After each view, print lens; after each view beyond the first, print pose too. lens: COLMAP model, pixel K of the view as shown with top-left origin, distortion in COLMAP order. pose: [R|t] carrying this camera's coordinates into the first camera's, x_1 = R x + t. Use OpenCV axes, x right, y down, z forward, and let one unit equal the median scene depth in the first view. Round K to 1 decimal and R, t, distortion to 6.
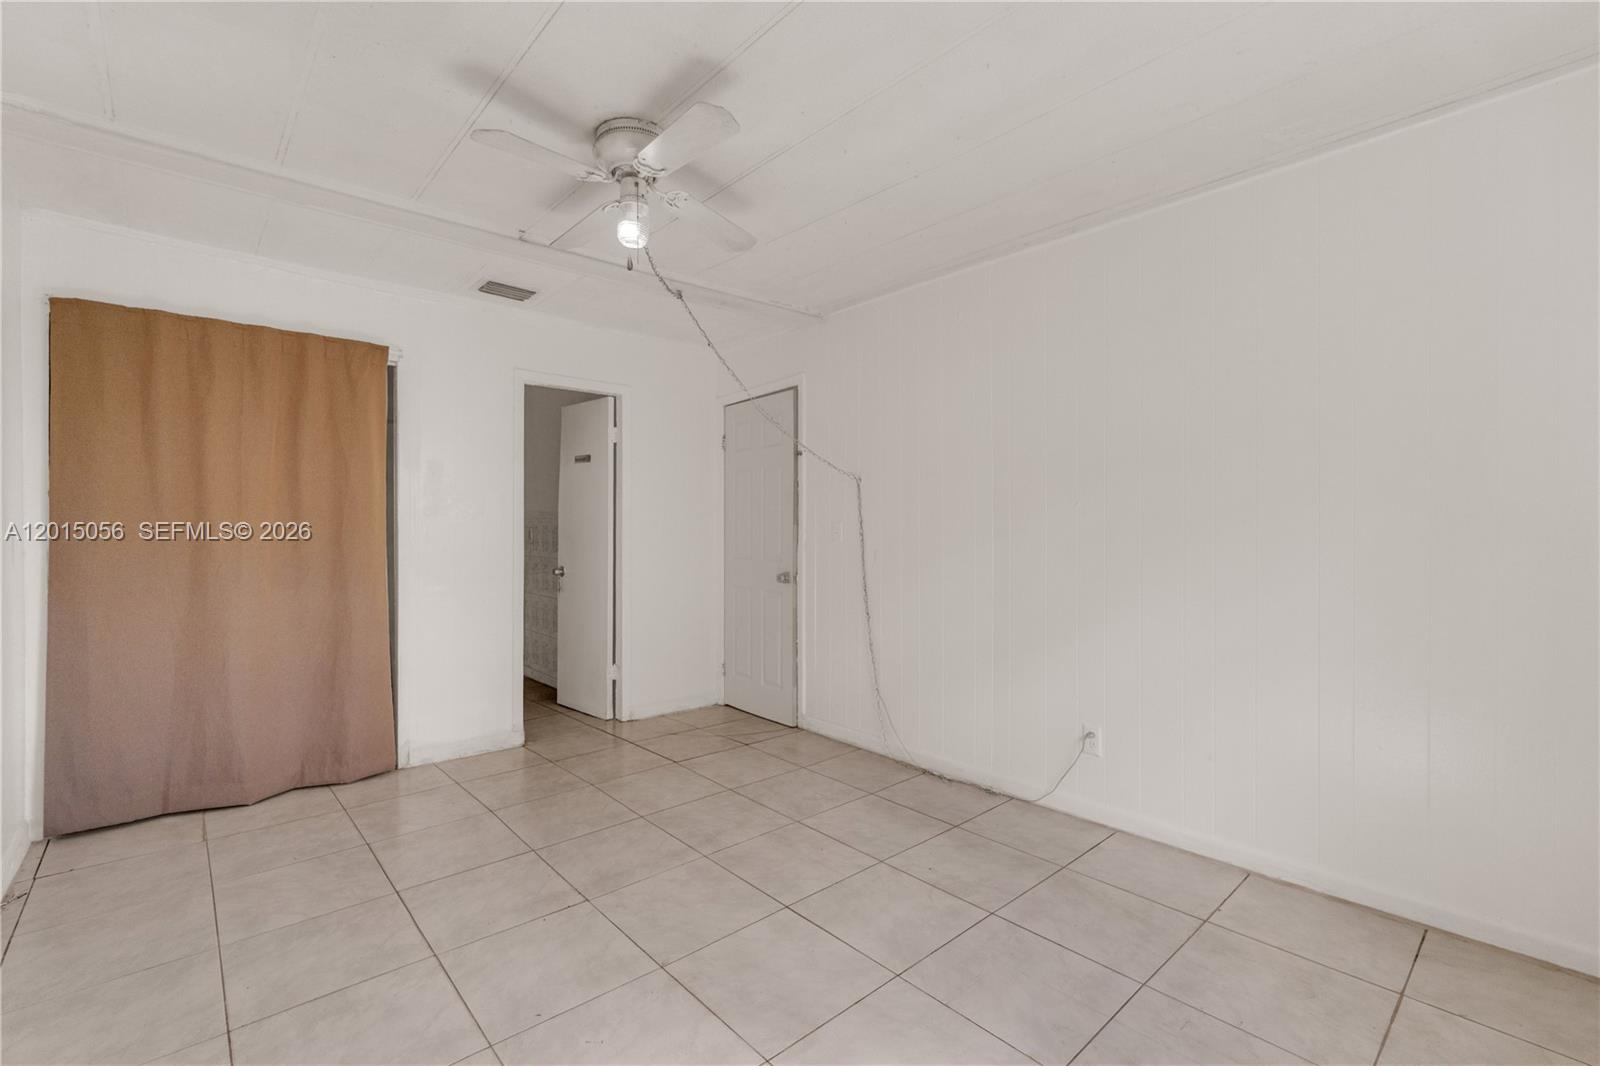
lens RADIAL K [[692.5, 0, 784.8], [0, 692.5, 520.2], [0, 0, 1]] dist [-0.003510, 0.000179]
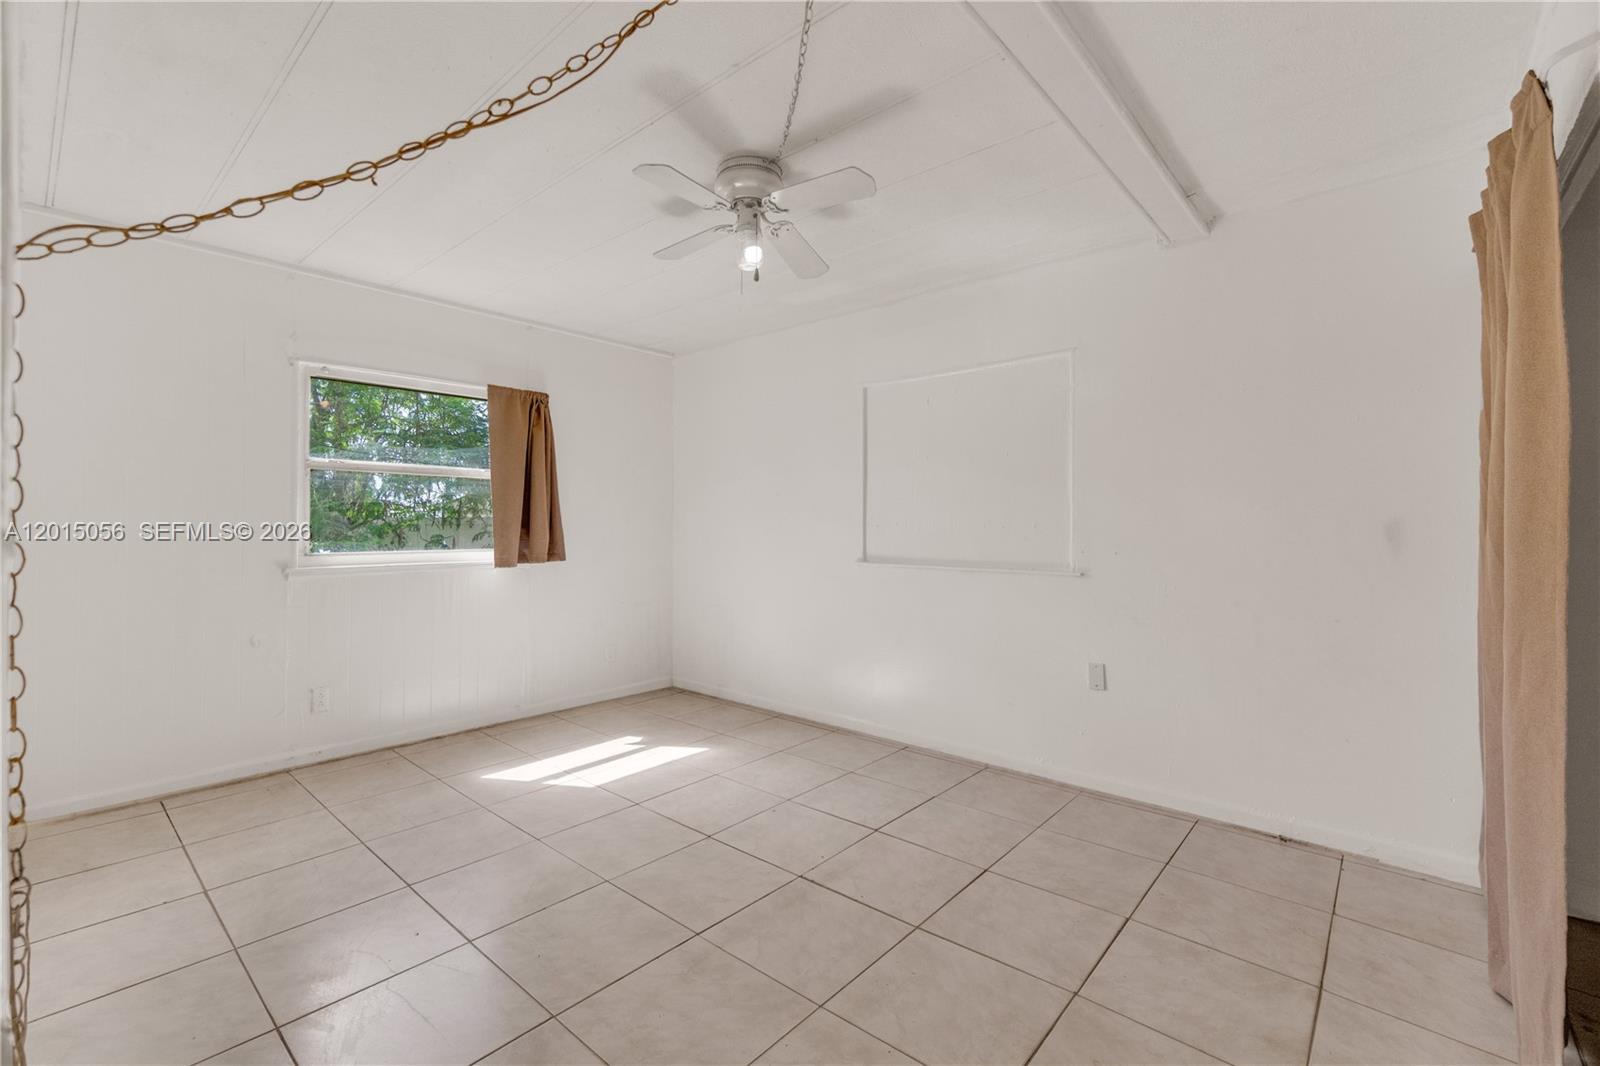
lens RADIAL K [[692.5, 0, 784.8], [0, 692.5, 520.2], [0, 0, 1]] dist [-0.003510, 0.000179]
pose [[-0.992025, -0.002533, -0.126015, -0.076679], [-0.000541, 0.999874, -0.015837, 0.016015], [0.126039, -0.015643, -0.991902, 1.201237]]
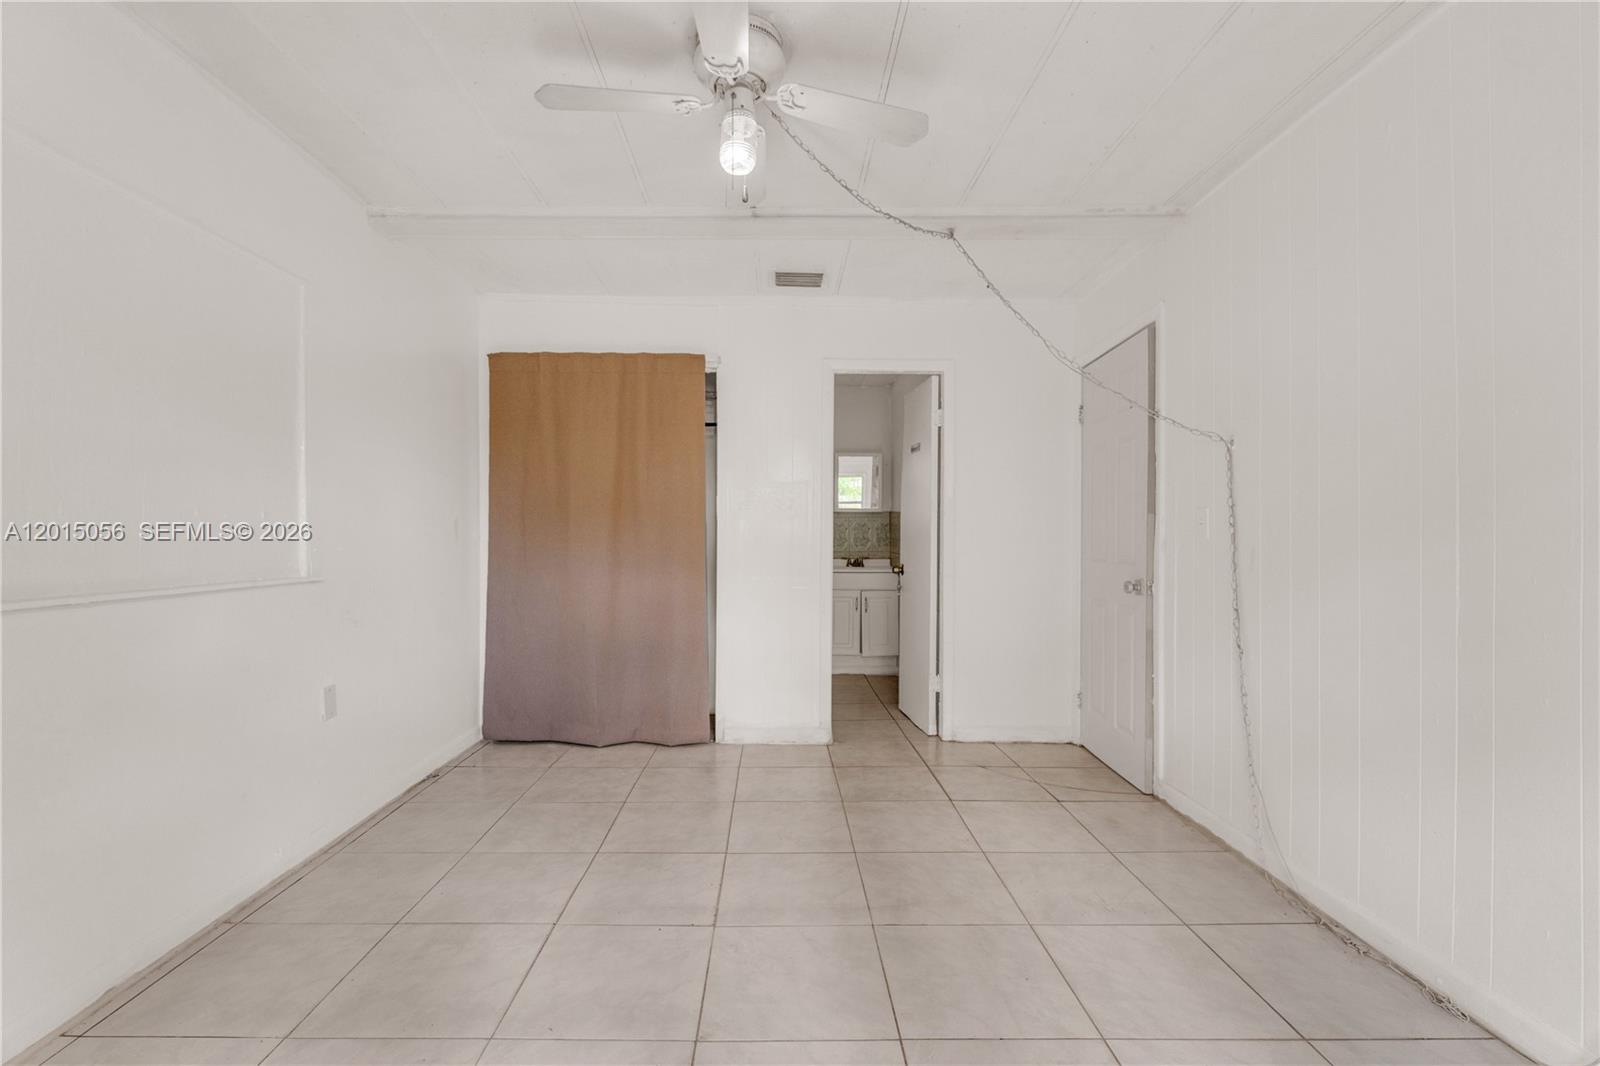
lens RADIAL K [[694.1, 0, 784.9], [0, 694.1, 530.1], [0, 0, 1]] dist [-0.002377, 0.000239]
pose [[0.761104, -0.001841, -0.648627, 0.213277], [0.003213, 0.999994, 0.000931, 0.023320], [0.648622, -0.002793, 0.761106, 0.223199]]
